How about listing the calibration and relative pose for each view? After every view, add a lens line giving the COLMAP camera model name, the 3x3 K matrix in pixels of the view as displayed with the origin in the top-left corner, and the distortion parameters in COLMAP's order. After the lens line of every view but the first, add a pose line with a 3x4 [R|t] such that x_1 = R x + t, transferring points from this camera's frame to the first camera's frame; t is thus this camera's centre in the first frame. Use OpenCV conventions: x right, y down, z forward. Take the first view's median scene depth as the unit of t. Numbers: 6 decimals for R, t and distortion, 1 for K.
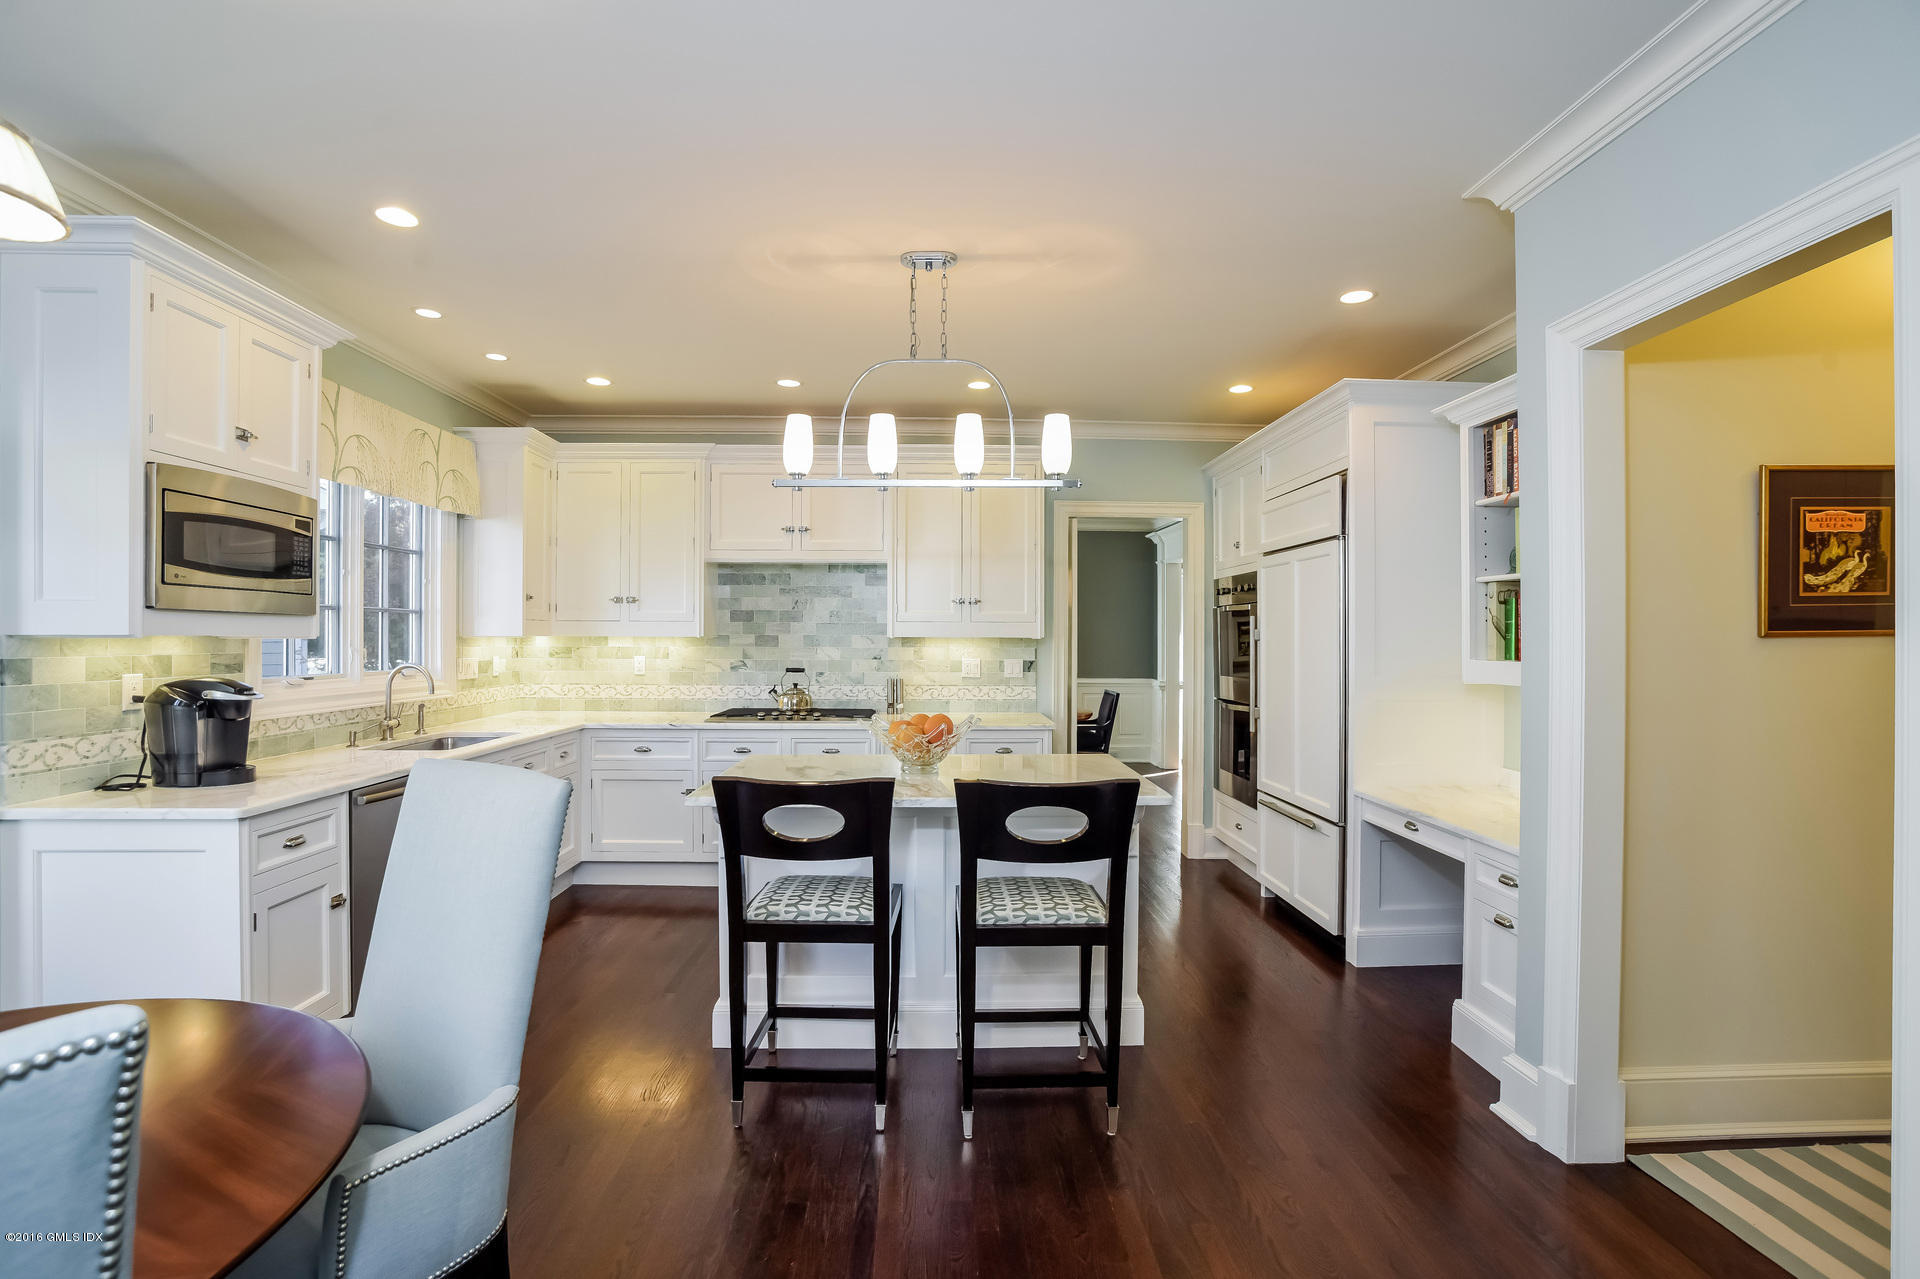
lens RADIAL K [[873.9, 0, 964.9], [0, 873.9, 636.4], [0, 0, 1]] dist [0.000204, 0.000200]
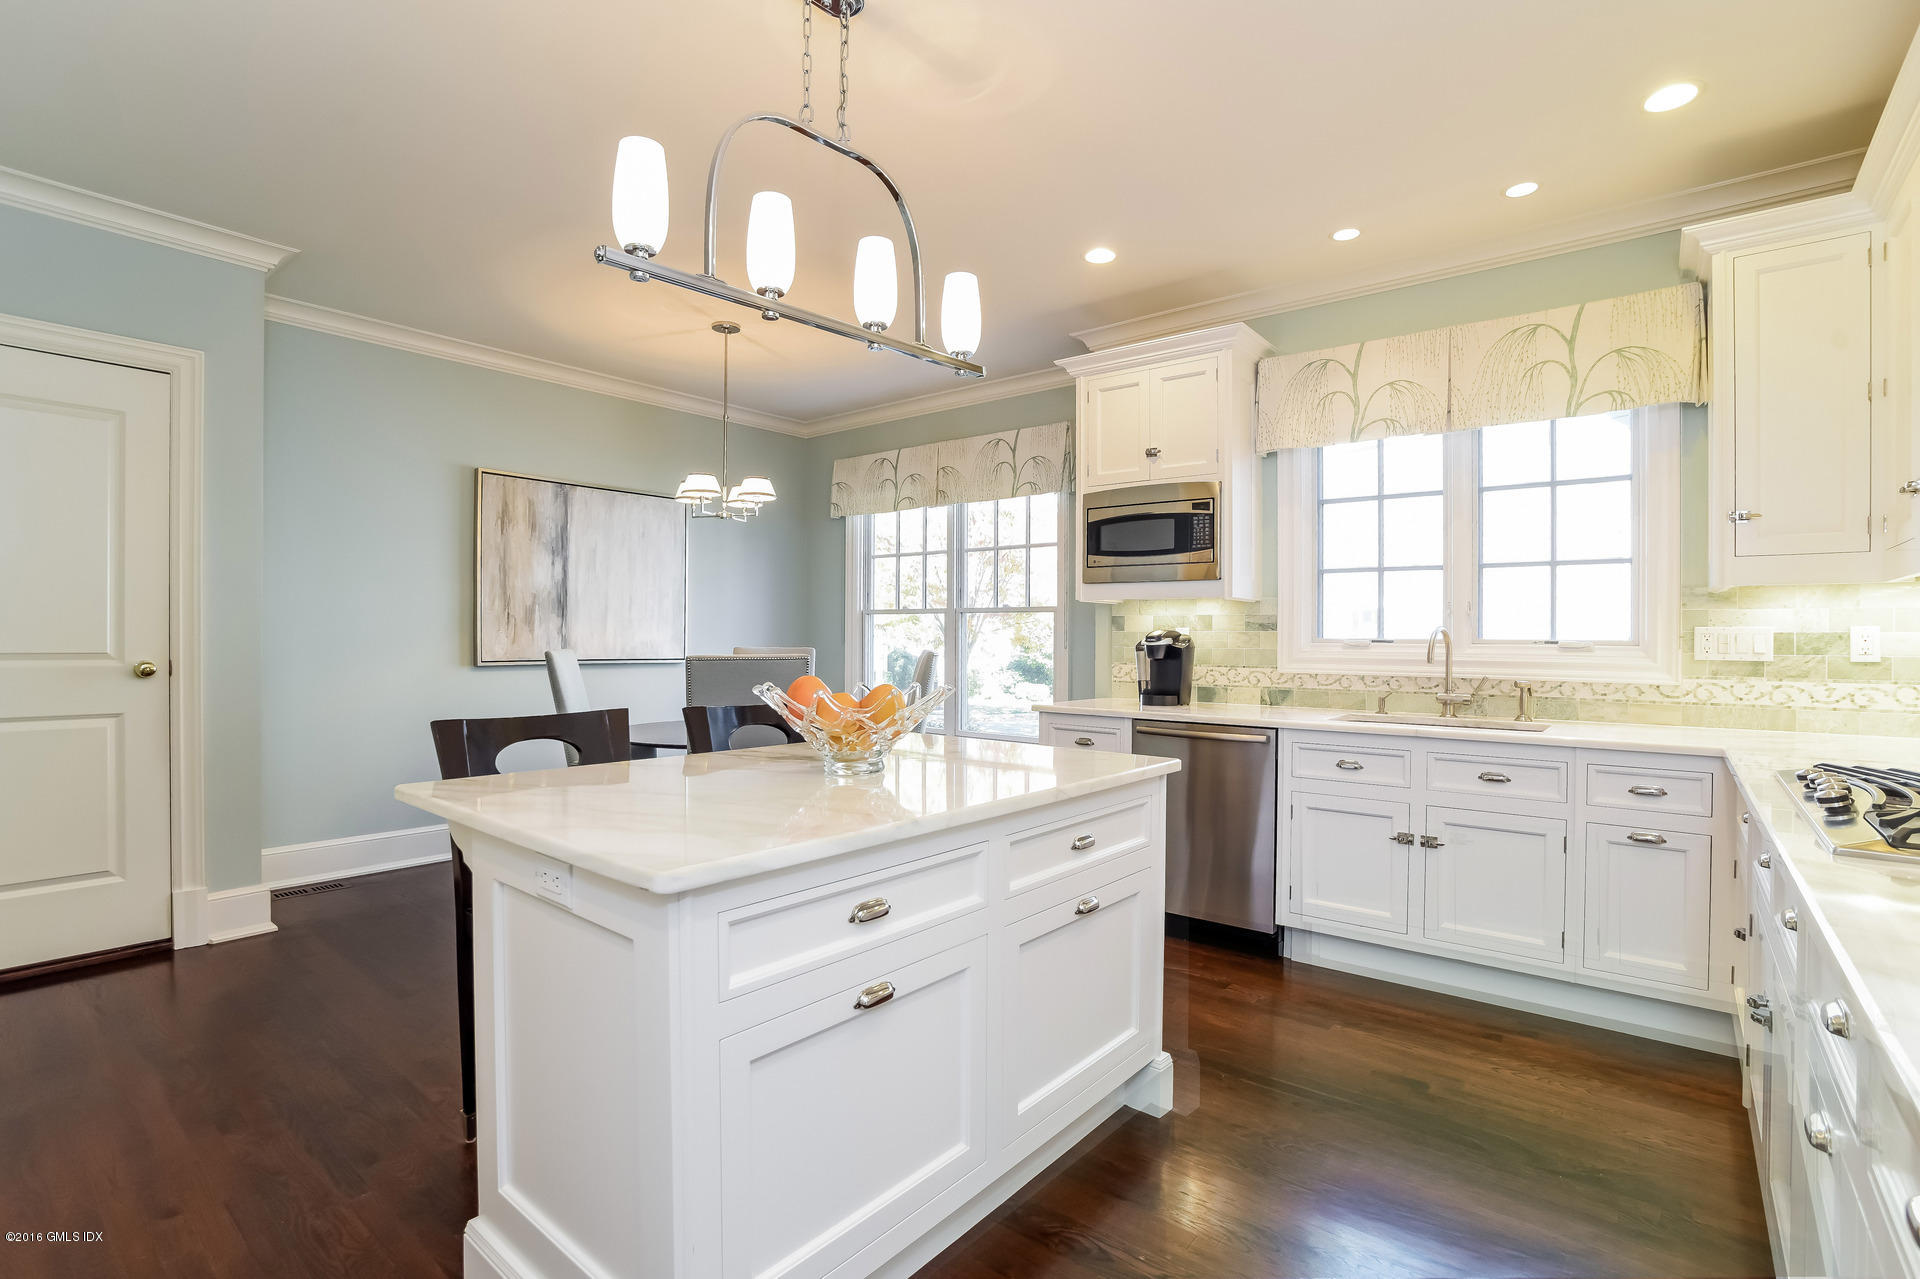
lens RADIAL K [[873.9, 0, 964.9], [0, 873.9, 643.9], [0, 0, 1]] dist [0.000204, 0.000200]
pose [[-0.634832, -0.009288, -0.772594, 0.390960], [-0.012956, 0.999915, -0.001375, 0.070698], [0.772542, 0.009137, -0.634898, 1.525412]]
